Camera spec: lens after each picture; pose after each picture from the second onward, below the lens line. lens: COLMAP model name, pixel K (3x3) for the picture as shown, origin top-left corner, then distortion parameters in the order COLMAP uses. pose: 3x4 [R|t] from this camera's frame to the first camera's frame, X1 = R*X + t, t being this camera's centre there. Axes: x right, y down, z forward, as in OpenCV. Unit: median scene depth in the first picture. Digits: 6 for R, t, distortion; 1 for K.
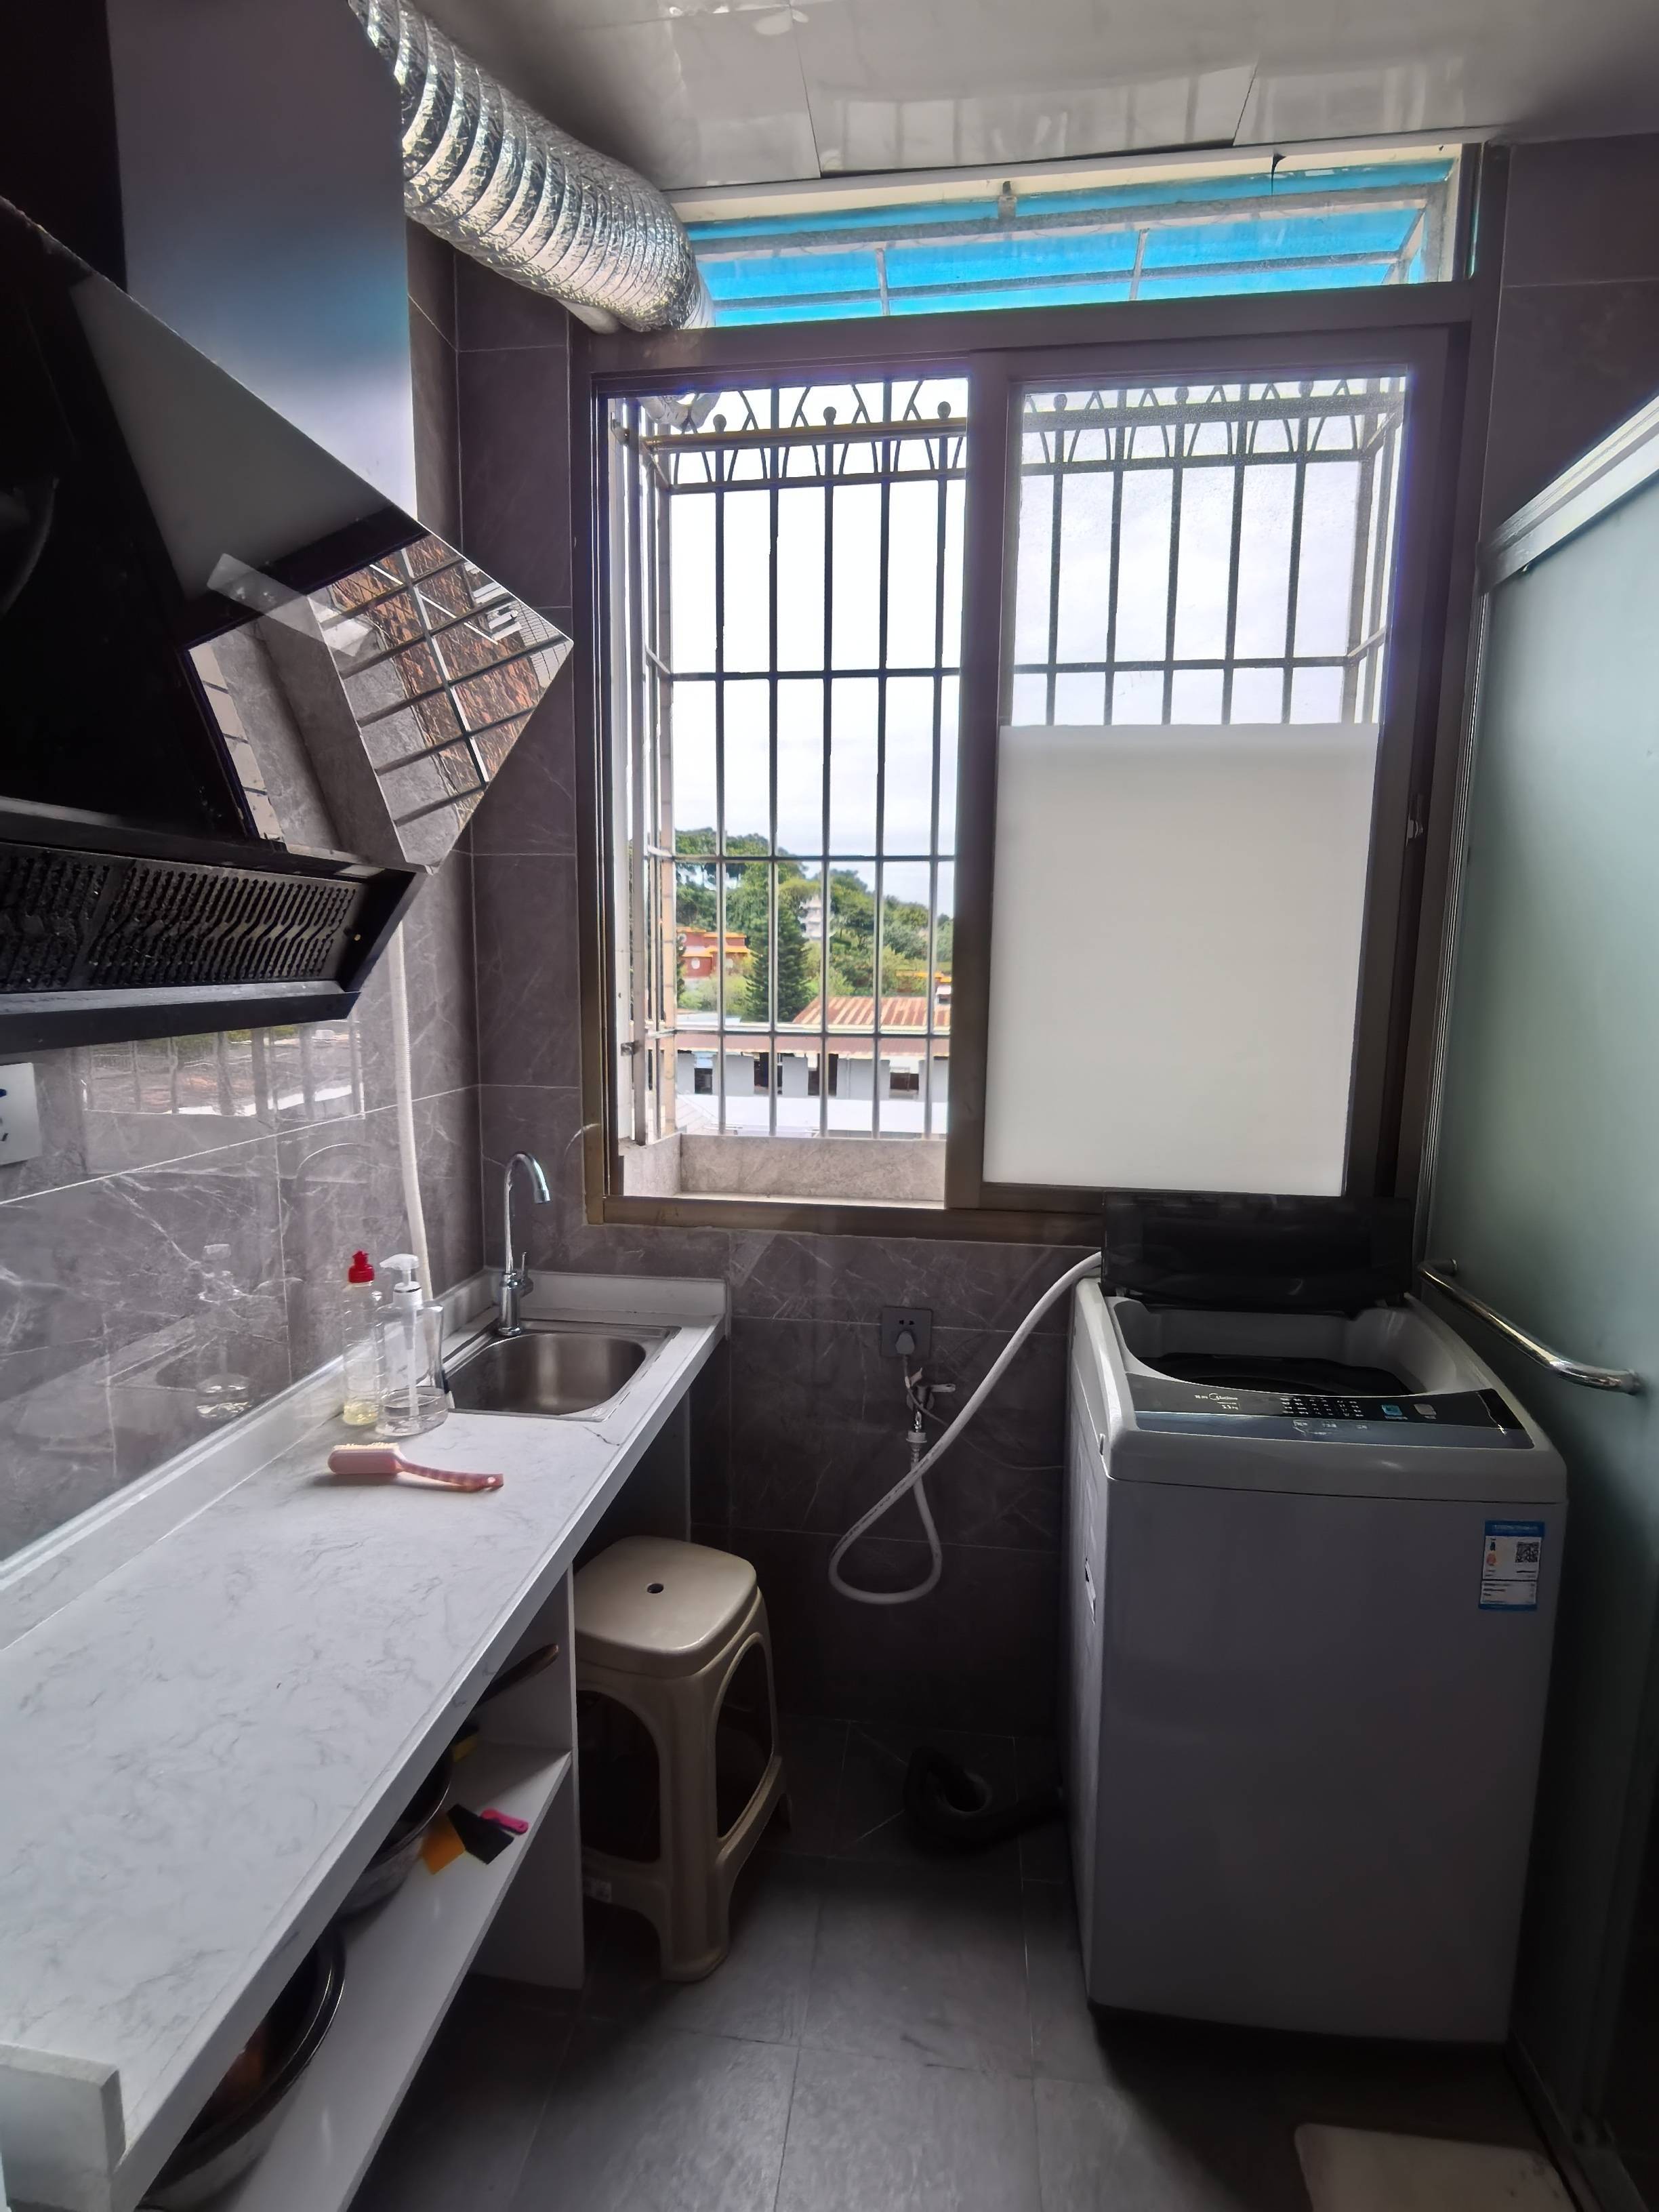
lens RADIAL K [[1053.1, 0, 842.8], [0, 1053.1, 1103.8], [0, 0, 1]] dist [0.001086, -0.006594]
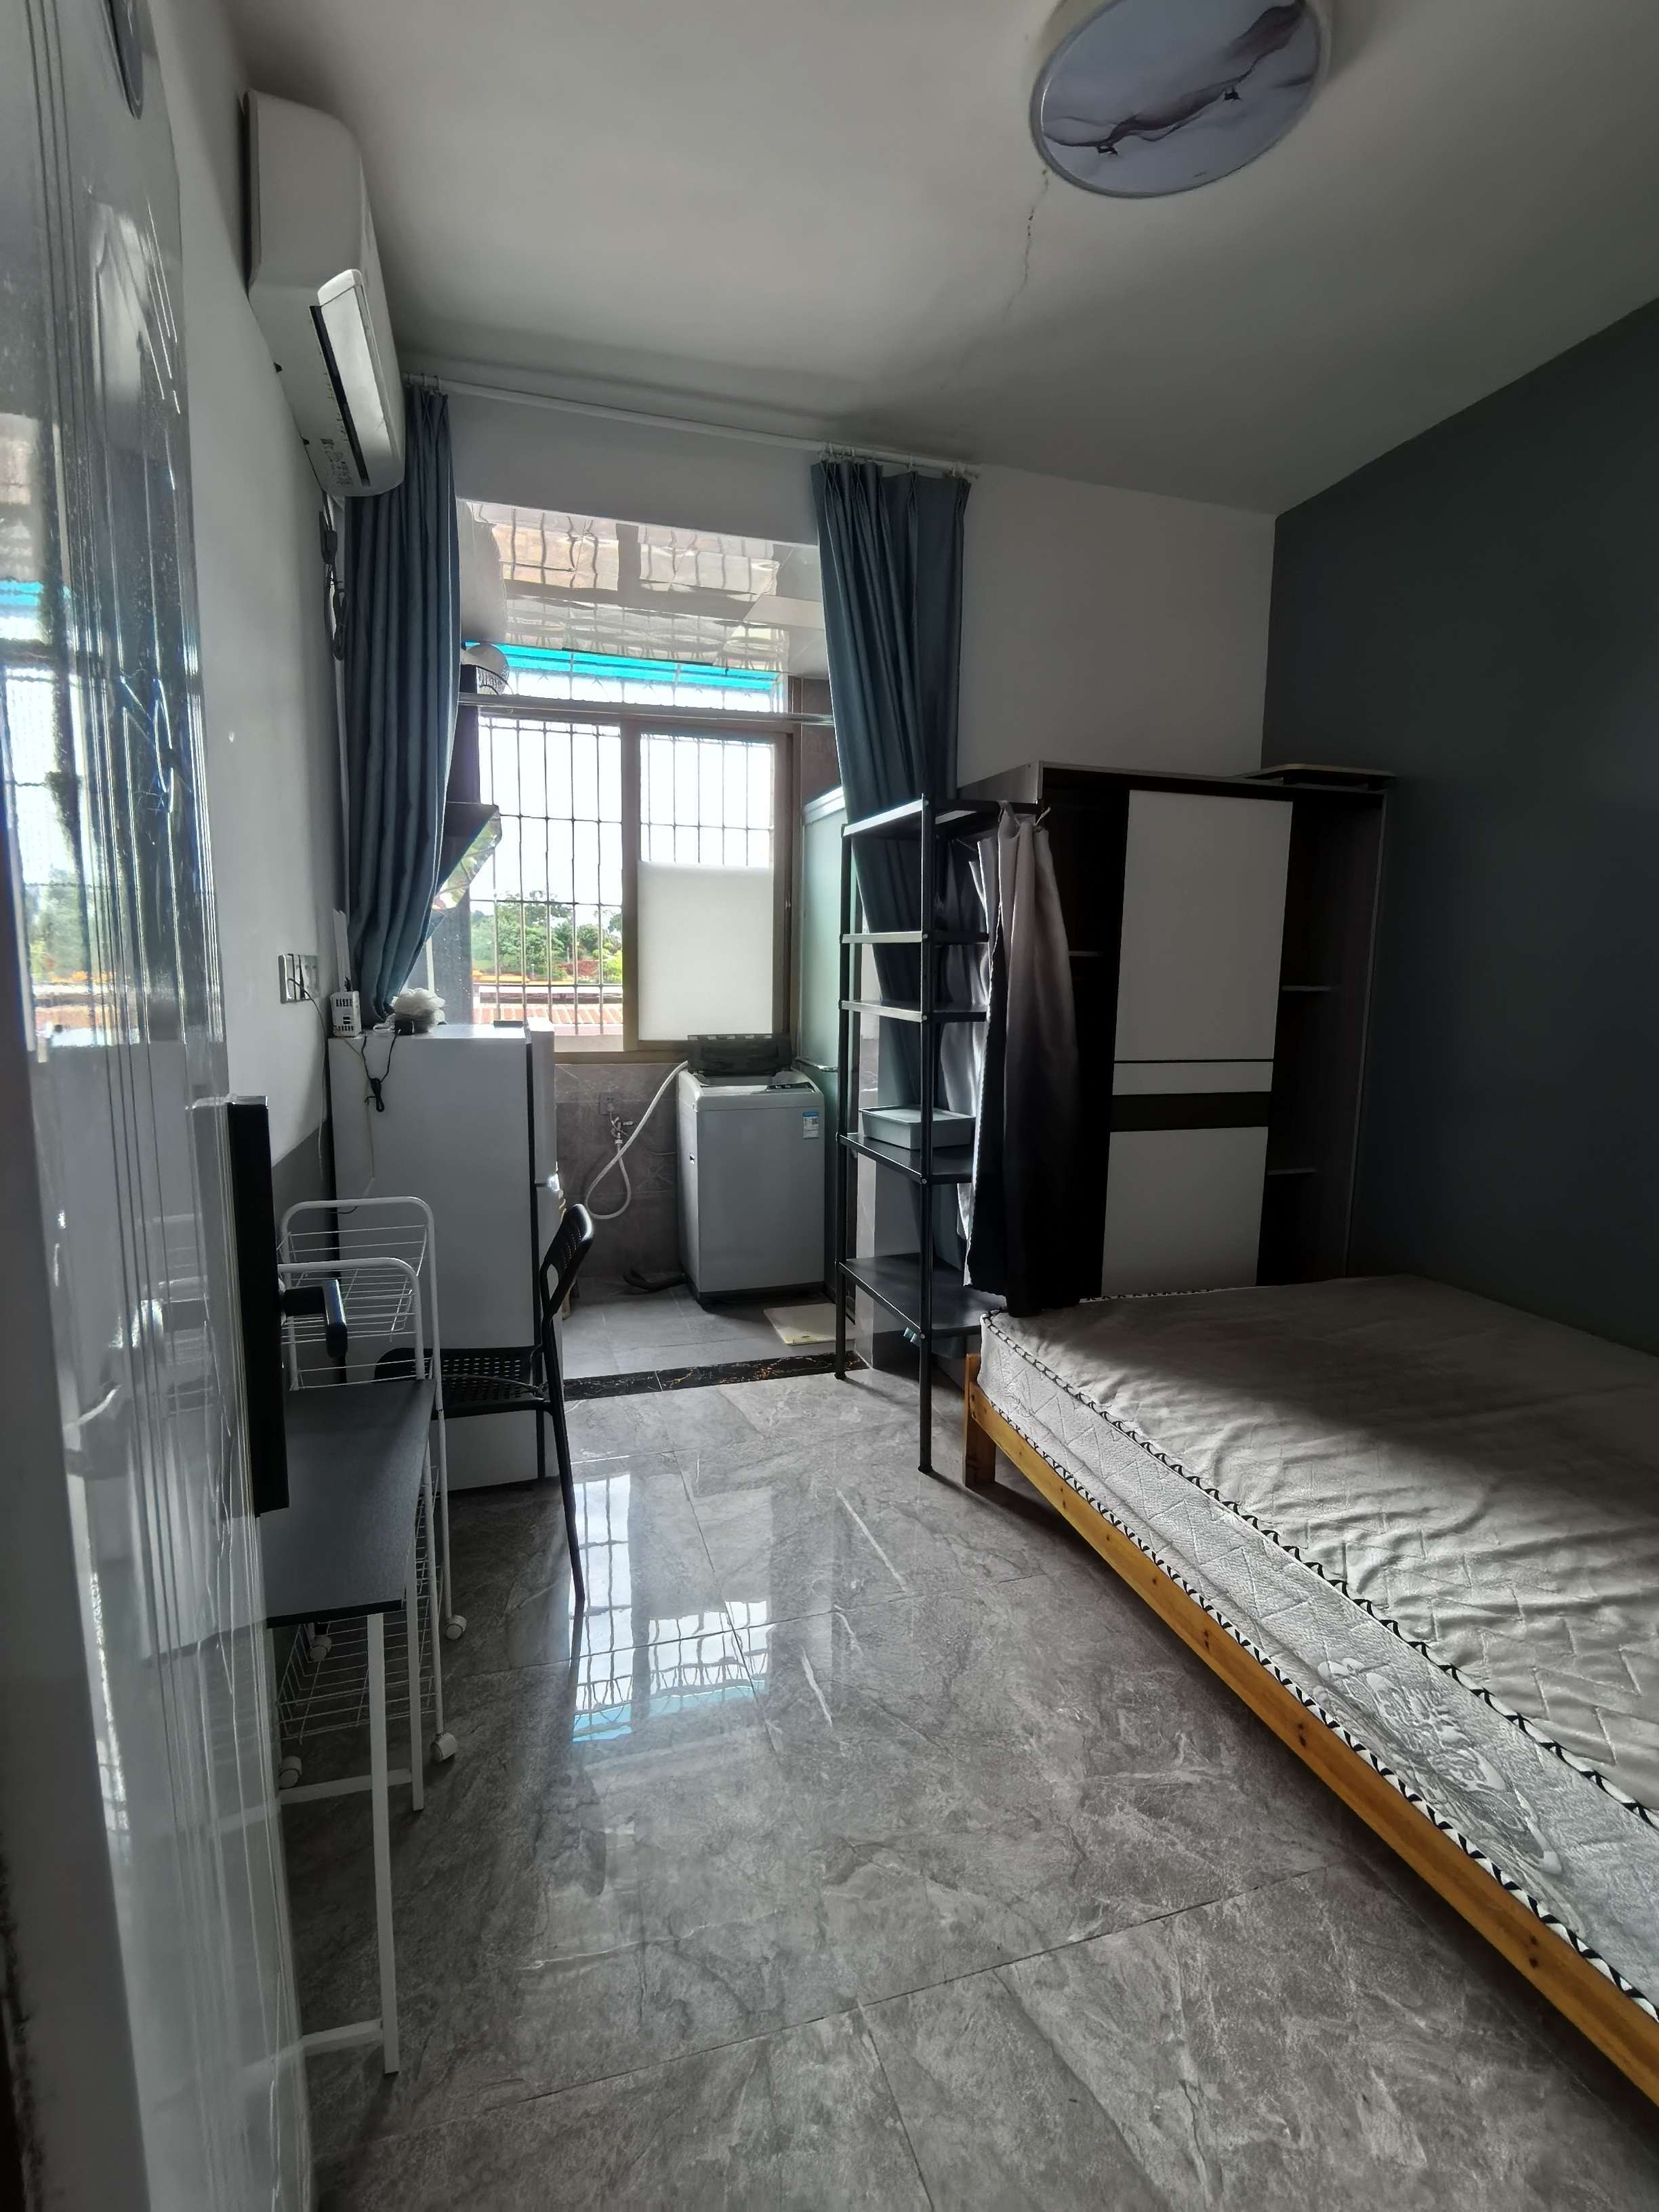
lens RADIAL K [[1053.1, 0, 842.8], [0, 1053.1, 1103.8], [0, 0, 1]] dist [0.001086, -0.006594]
pose [[0.915038, -0.058945, 0.399037, -0.449267], [0.054617, 0.998260, 0.022218, 0.209684], [-0.399652, 0.001464, 0.916666, -1.547396]]
